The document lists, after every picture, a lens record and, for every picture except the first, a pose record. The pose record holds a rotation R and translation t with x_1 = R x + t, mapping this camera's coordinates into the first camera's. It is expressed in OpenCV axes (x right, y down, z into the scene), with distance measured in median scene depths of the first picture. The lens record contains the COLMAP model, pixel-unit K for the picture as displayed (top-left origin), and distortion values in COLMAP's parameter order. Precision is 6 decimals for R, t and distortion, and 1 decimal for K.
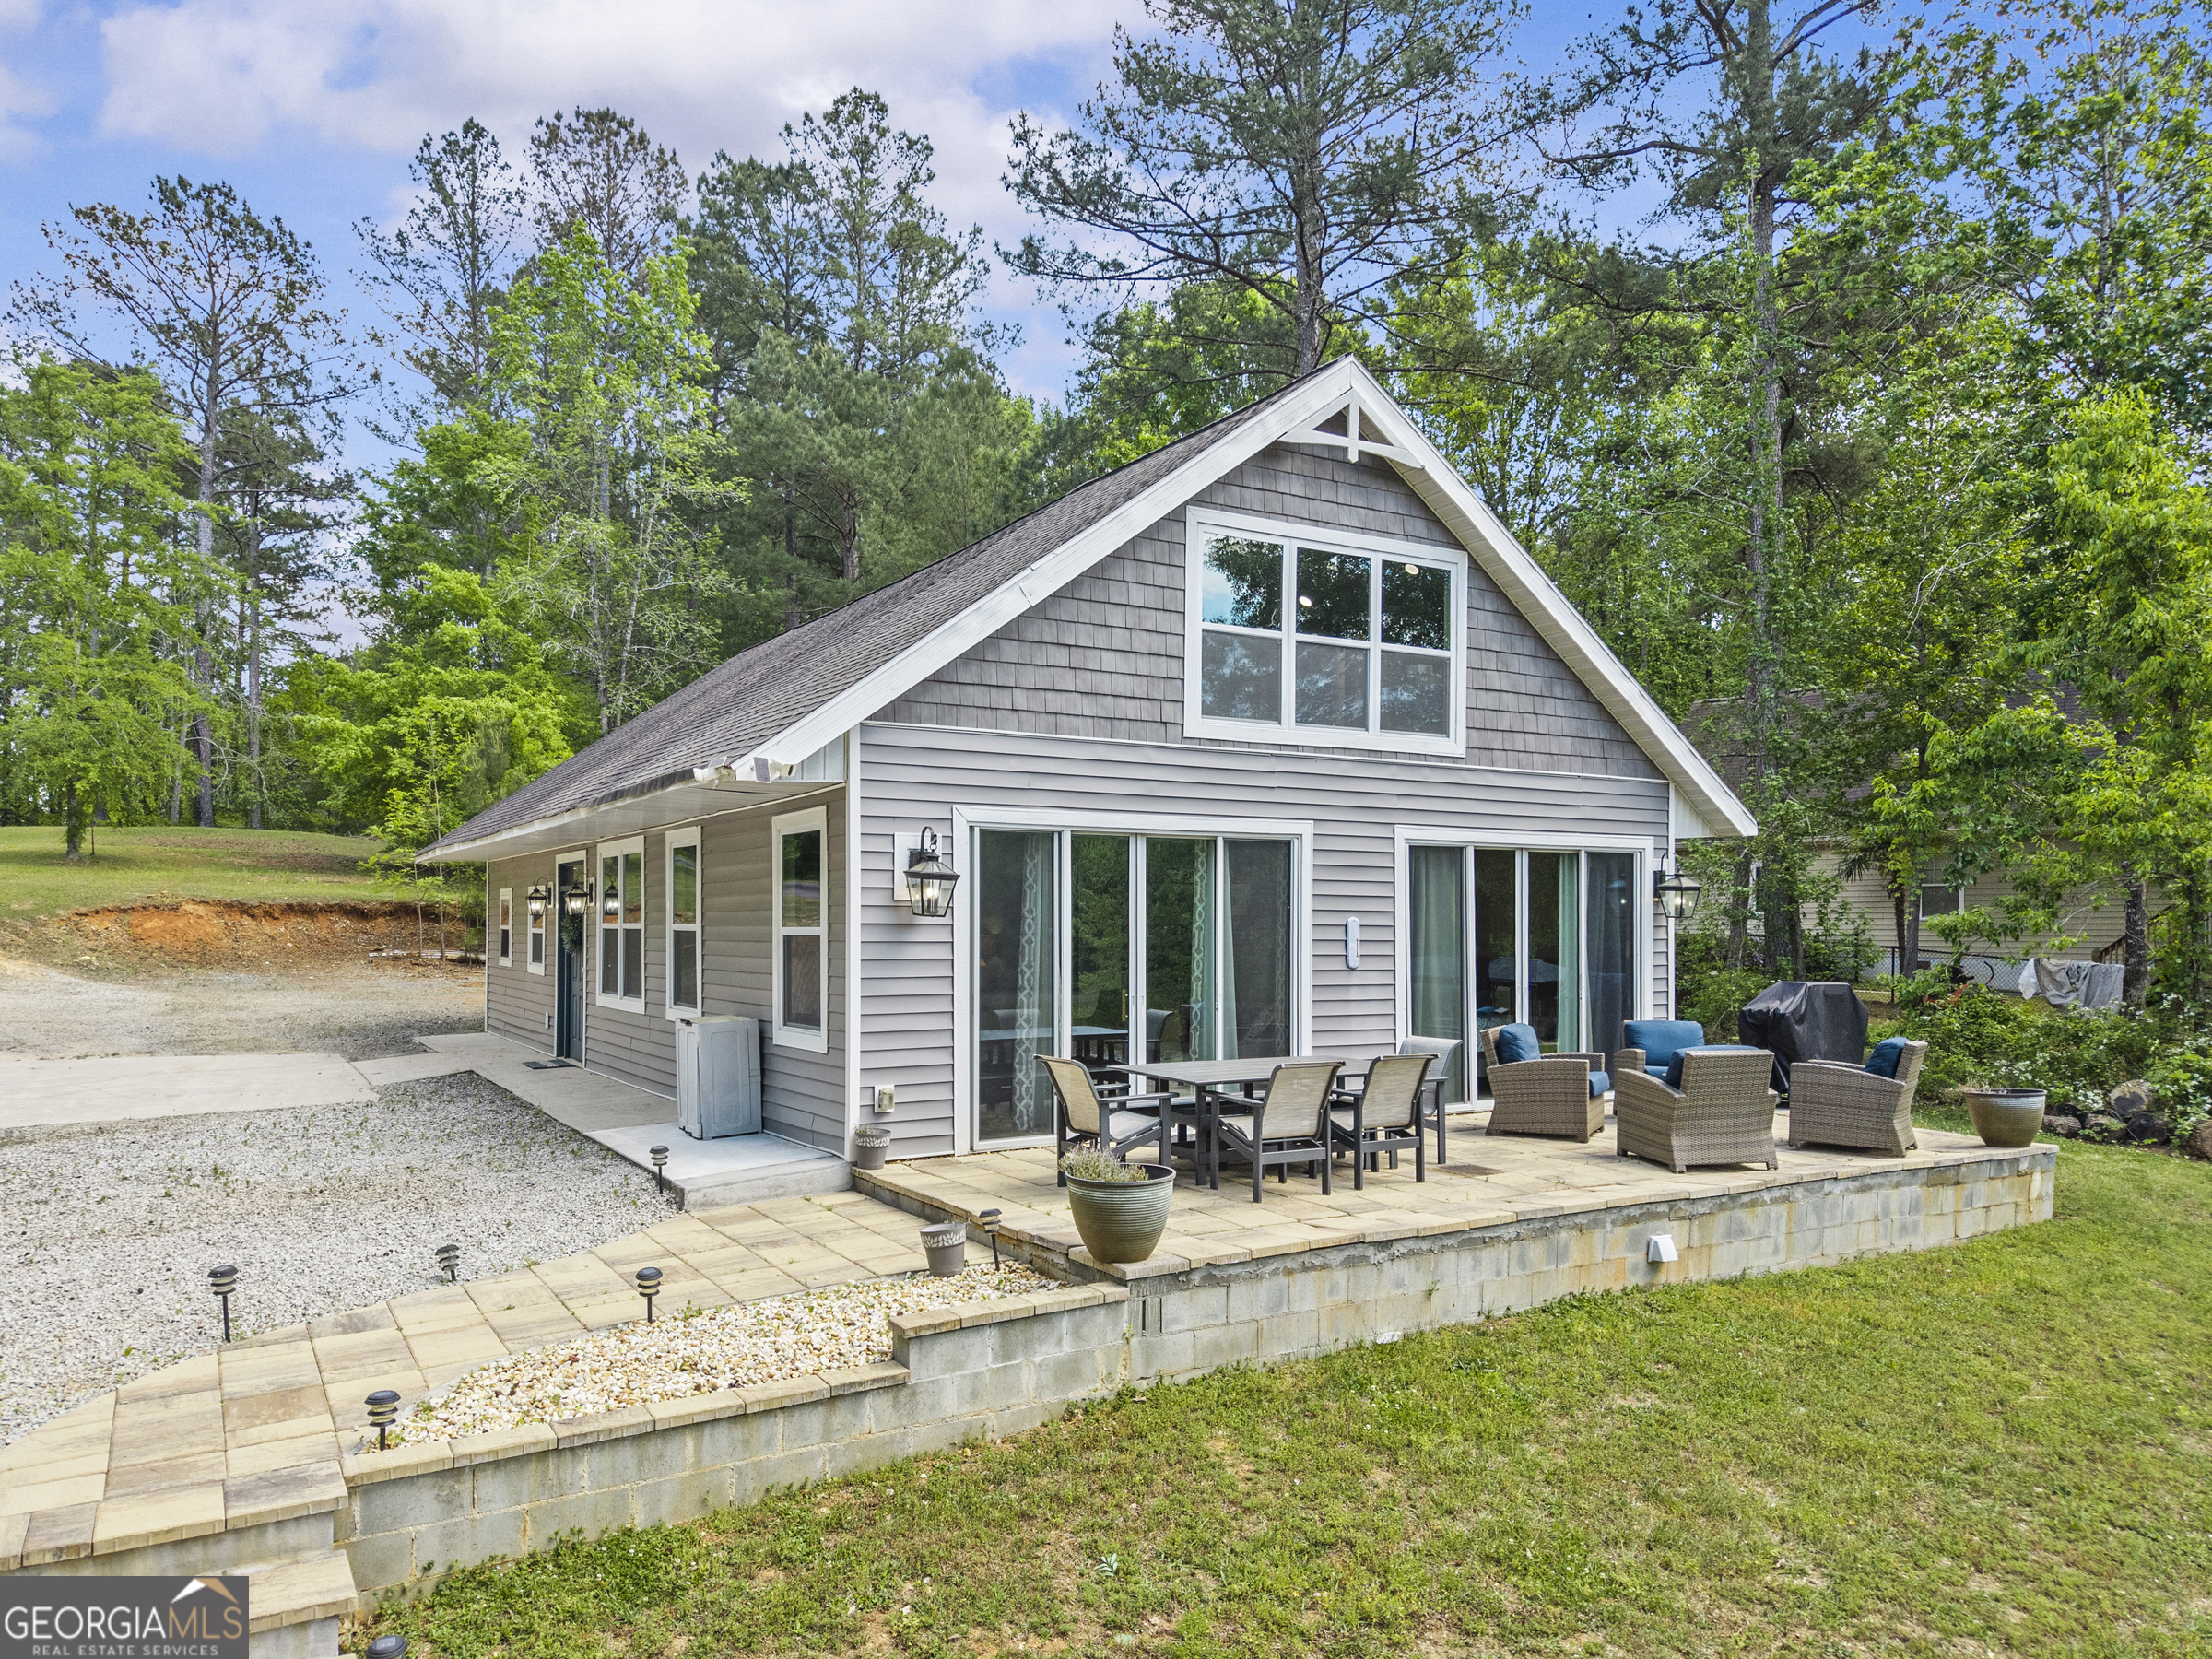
lens RADIAL K [[1485.6, 0, 1114.2], [0, 1485.6, 924.0], [0, 0, 1]] dist [-0.006502, 0.002910]
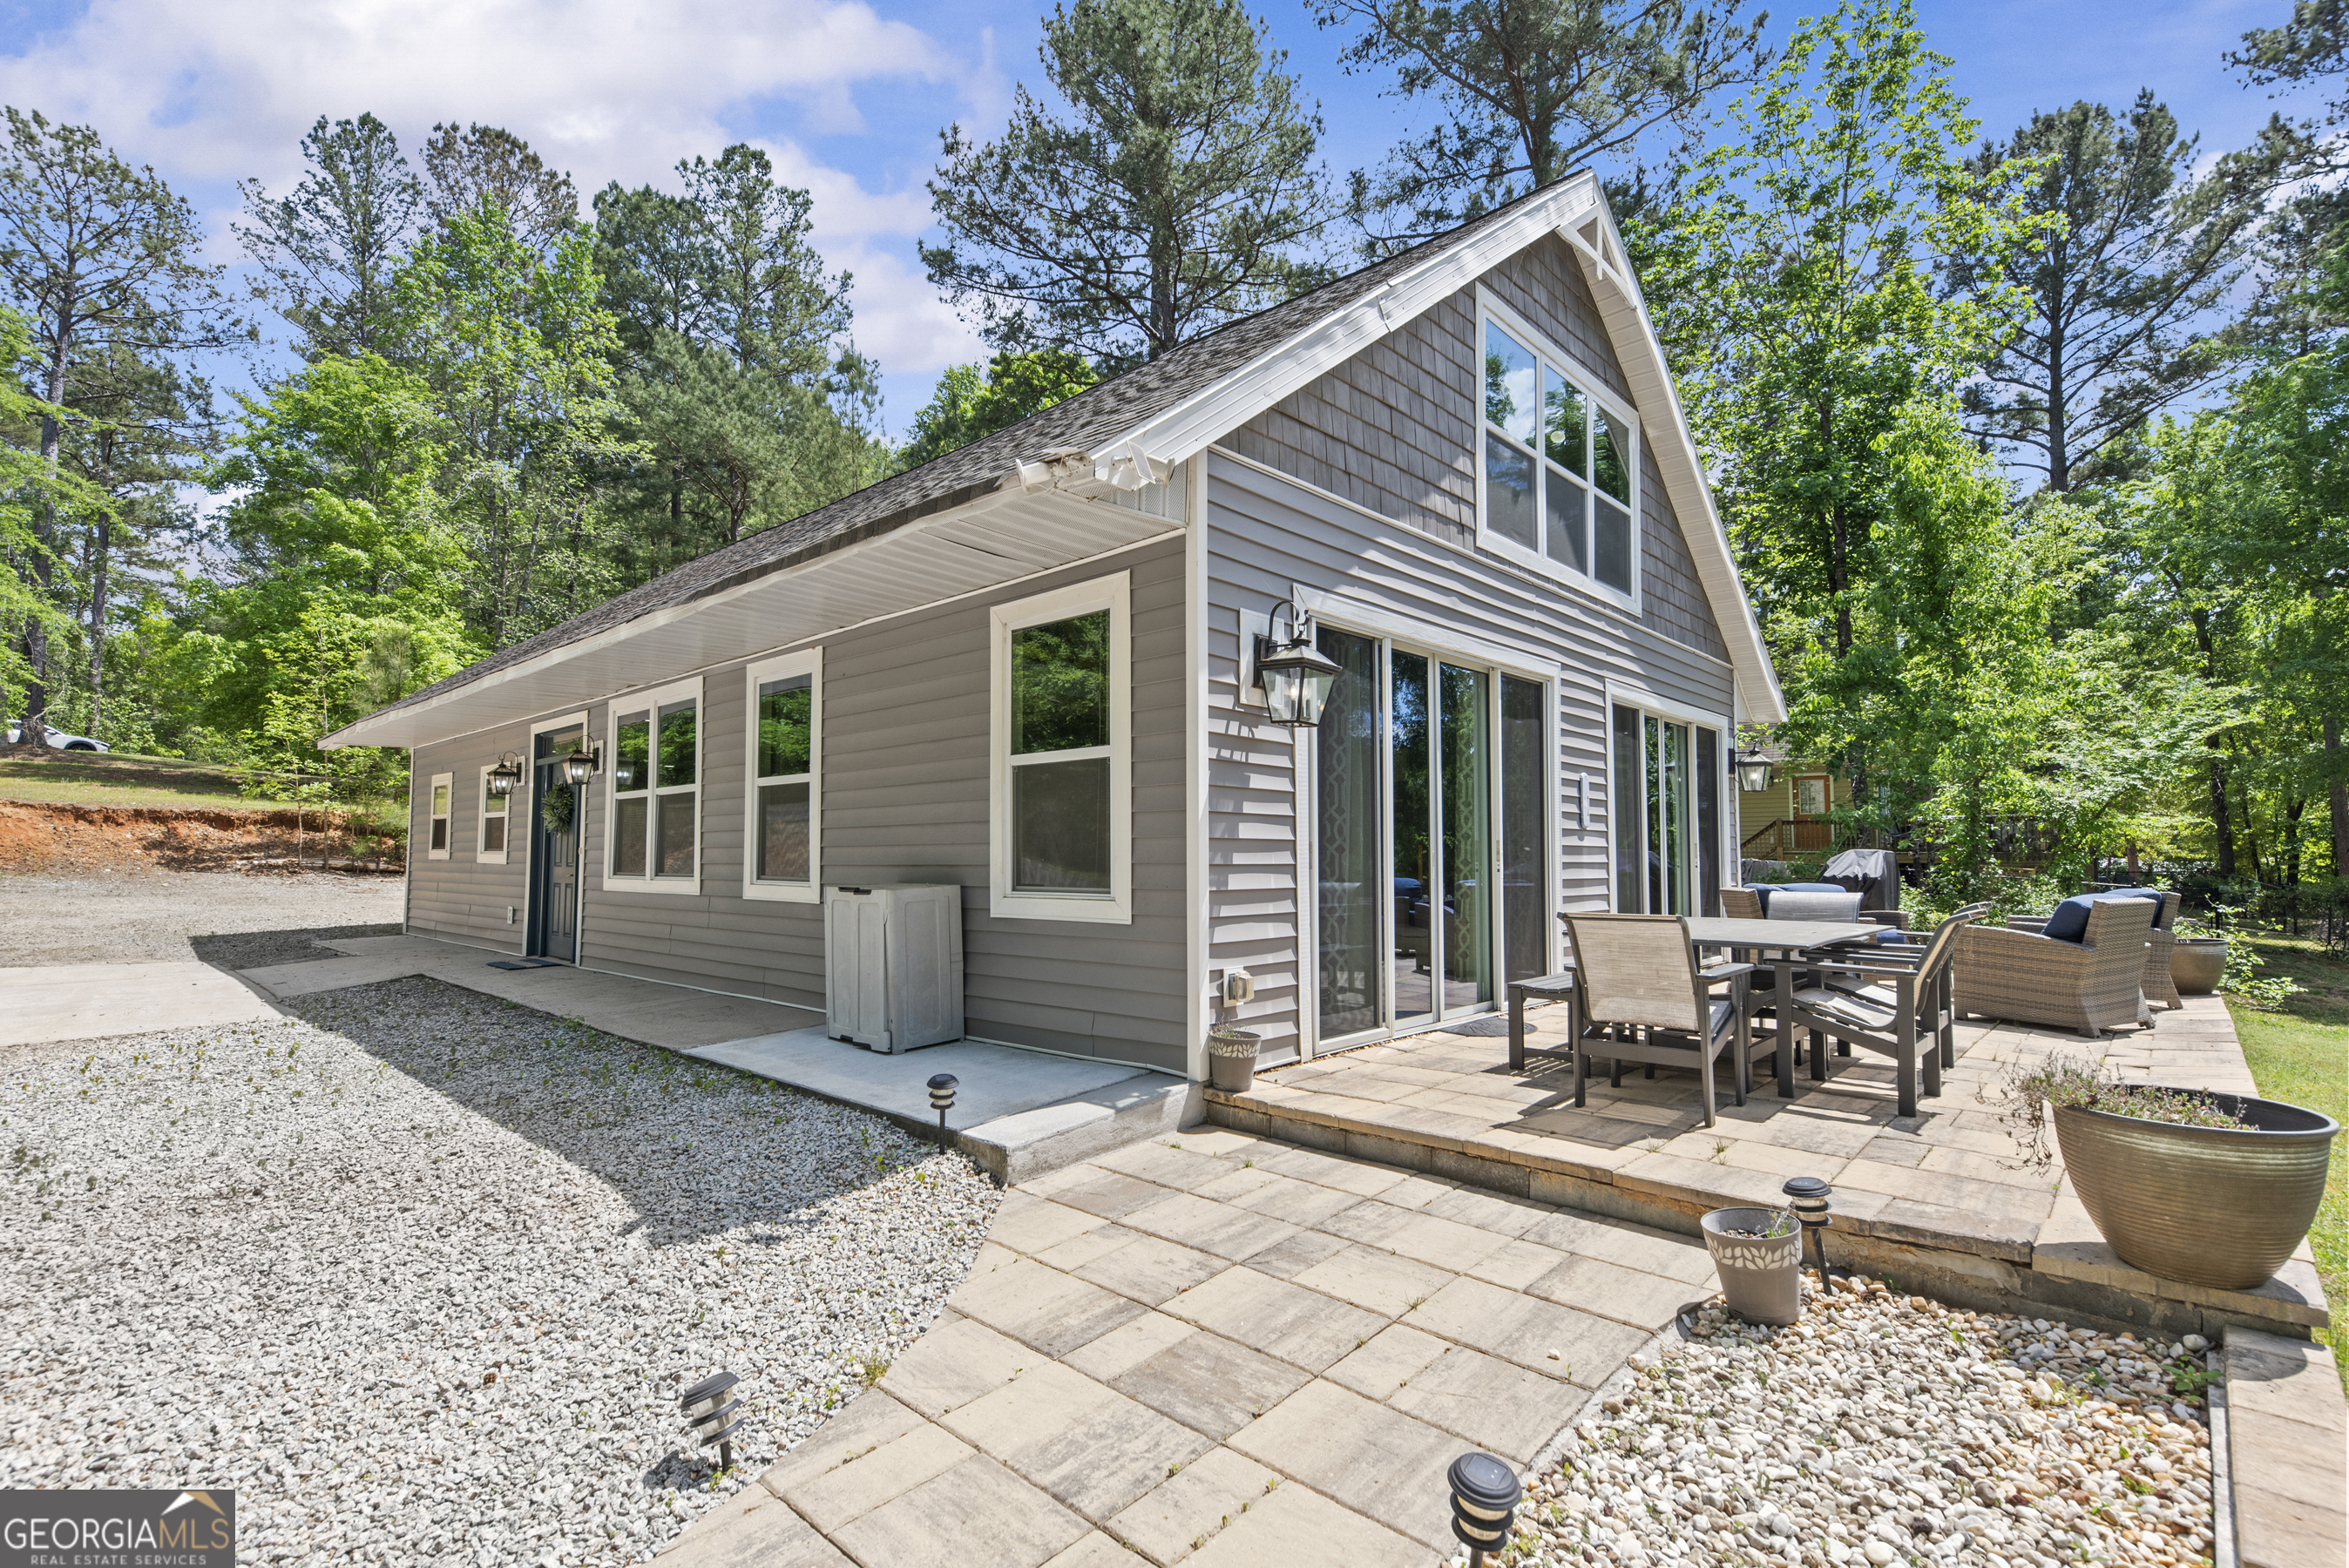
lens RADIAL K [[1051.5, 0, 1176.2], [0, 1051.5, 805.7], [0, 0, 1]] dist [-0.006652, -0.000814]
pose [[0.960350, 0.010086, 0.278615, -0.123711], [0.003533, 0.998825, -0.048334, 0.022175], [-0.278775, 0.047402, 0.959186, 0.205585]]
